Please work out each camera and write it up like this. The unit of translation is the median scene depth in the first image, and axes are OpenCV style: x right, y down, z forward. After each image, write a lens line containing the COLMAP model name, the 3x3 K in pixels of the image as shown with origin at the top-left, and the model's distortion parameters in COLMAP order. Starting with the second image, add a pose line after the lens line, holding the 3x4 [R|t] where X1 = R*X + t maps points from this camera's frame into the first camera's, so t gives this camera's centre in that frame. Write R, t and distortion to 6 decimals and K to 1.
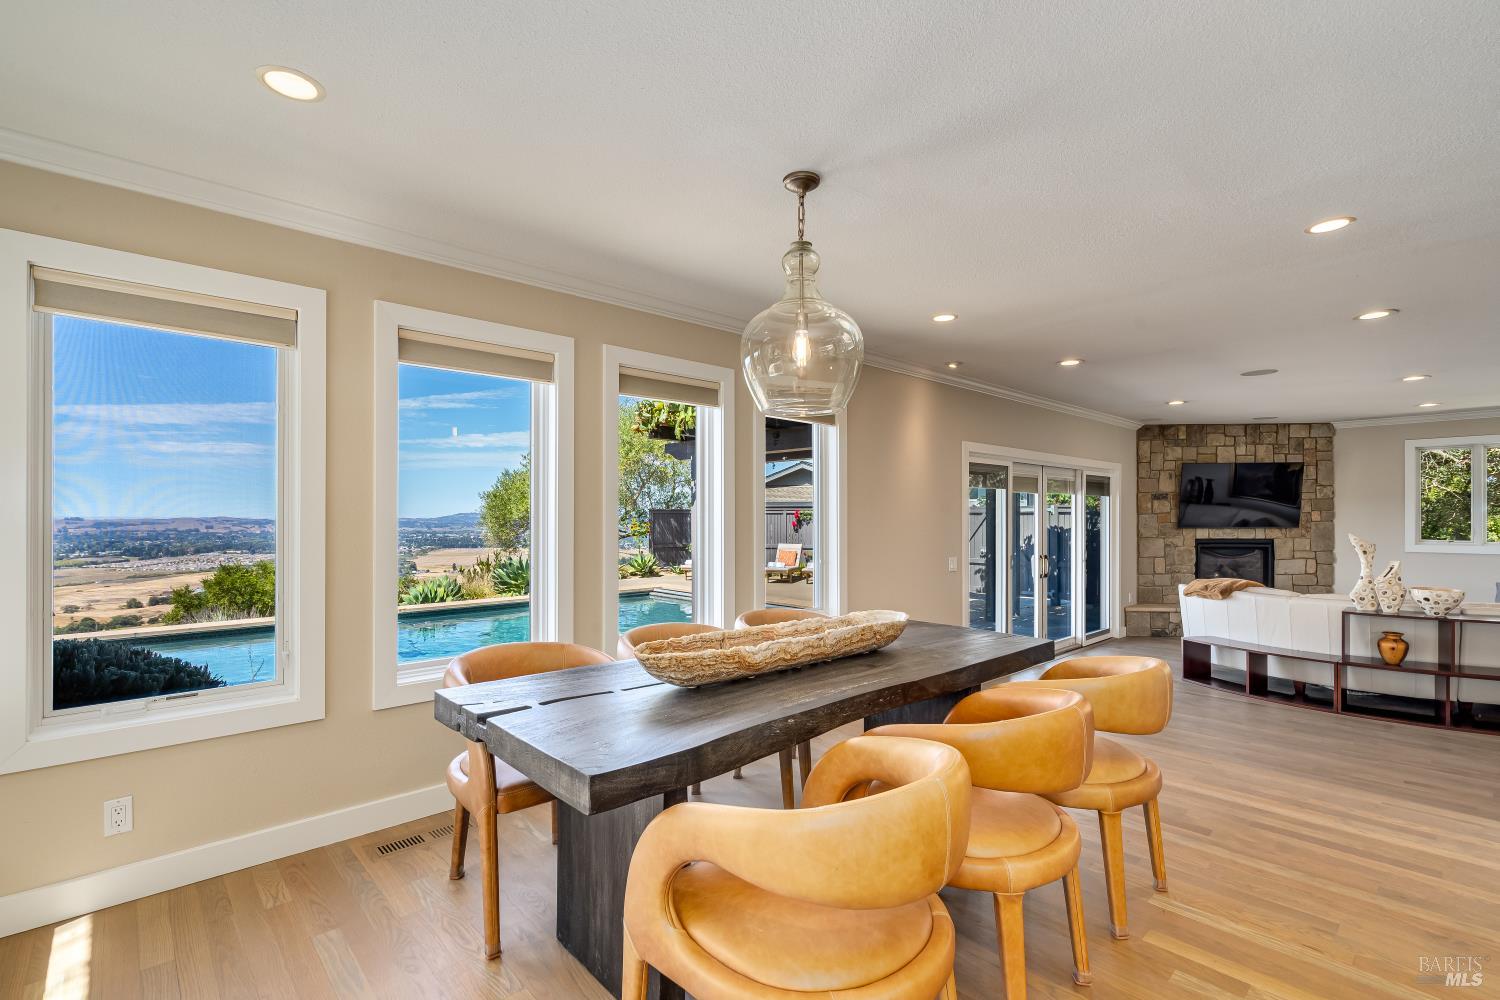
lens RADIAL K [[686.0, 0, 746.7], [0, 686.0, 514.2], [0, 0, 1]] dist [-0.000780, 0.001257]
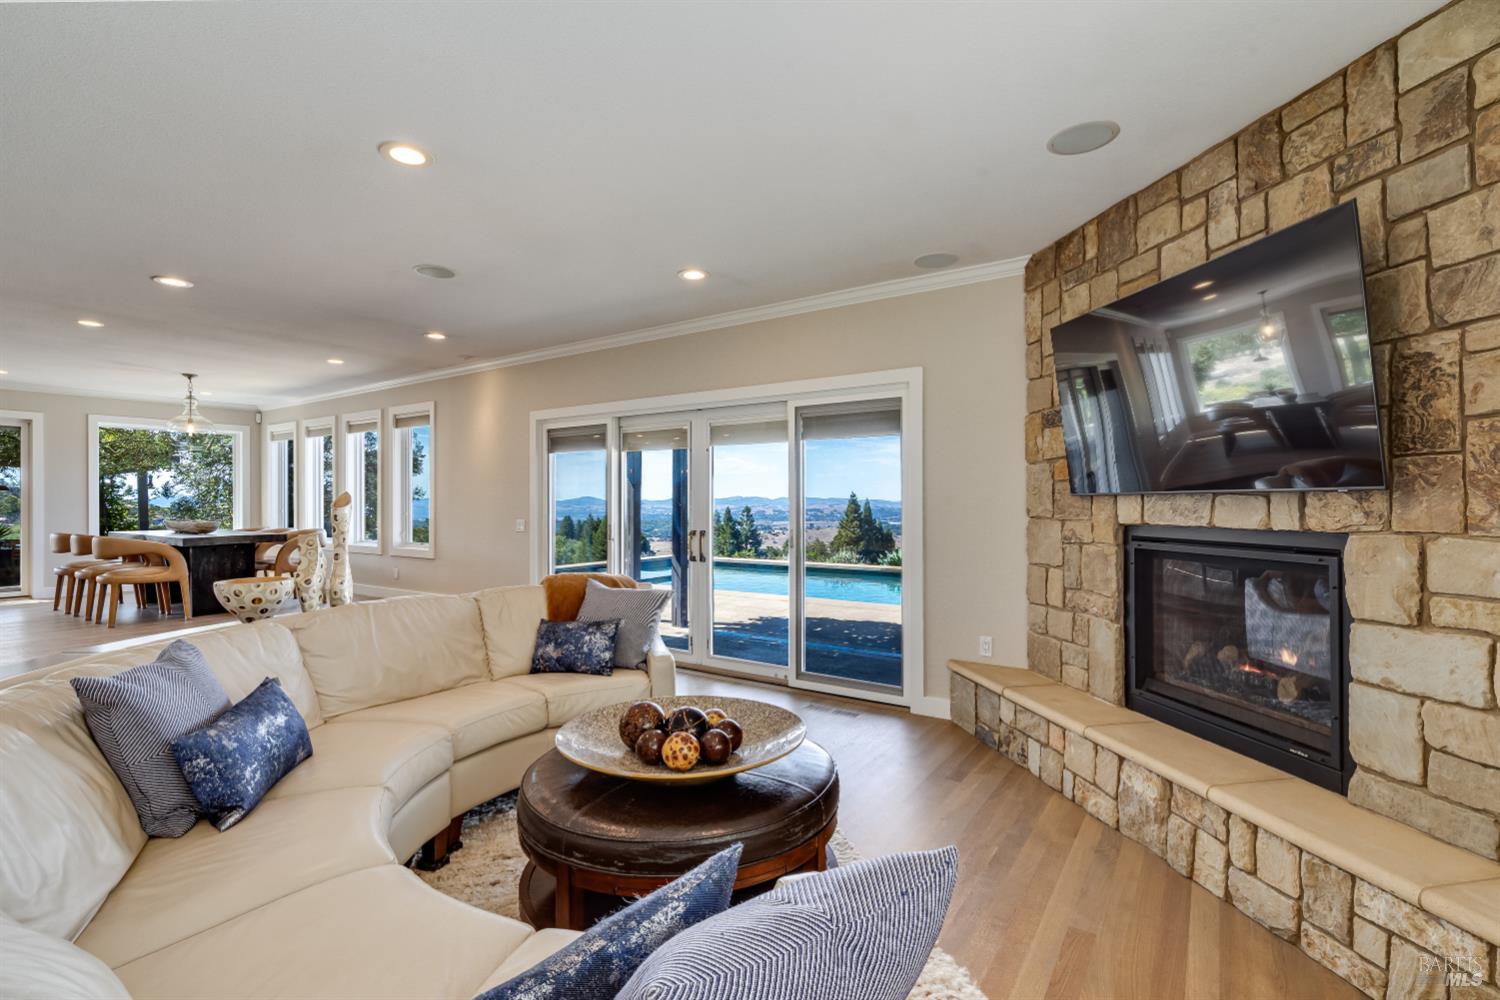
lens RADIAL K [[686.0, 0, 753.1], [0, 686.0, 497.8], [0, 0, 1]] dist [-0.000780, 0.001257]
pose [[0.226834, -0.005255, -0.973919, 0.963750], [0.005395, 0.999977, -0.004139, 0.022443], [0.973919, -0.004316, 0.226857, 0.735992]]
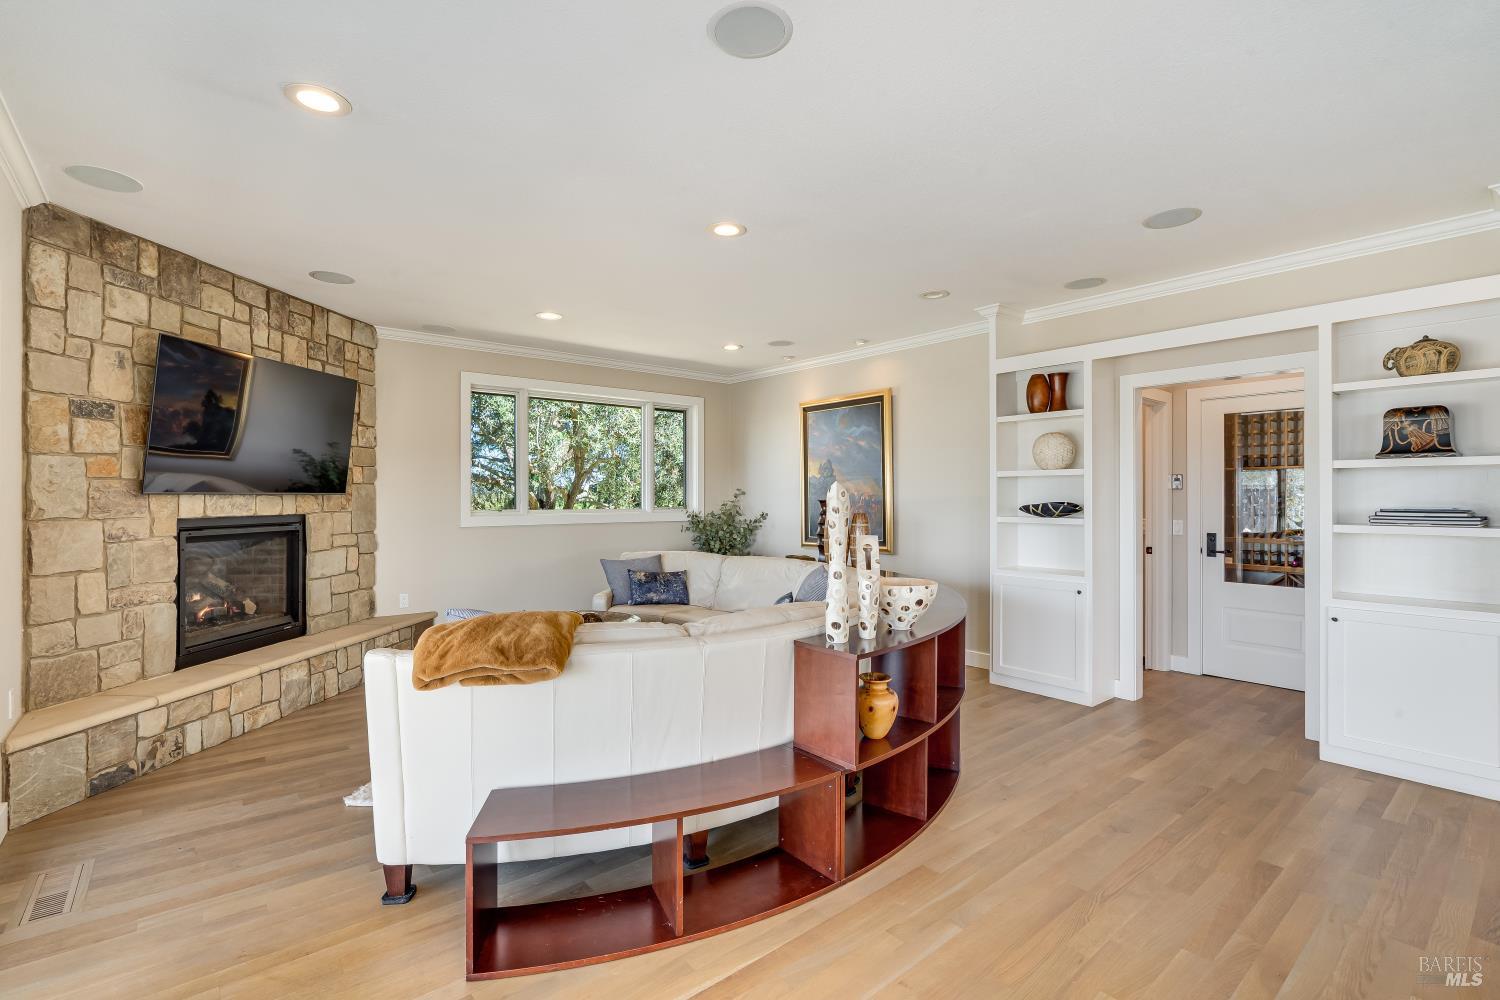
lens RADIAL K [[686.0, 0, 750.1], [0, 686.0, 494.9], [0, 0, 1]] dist [-0.000780, 0.001257]
pose [[0.055177, 0.003970, 0.998469, 0.247243], [0.000417, 0.999992, -0.004000, 0.022814], [-0.998477, 0.000637, 0.055175, 0.621553]]
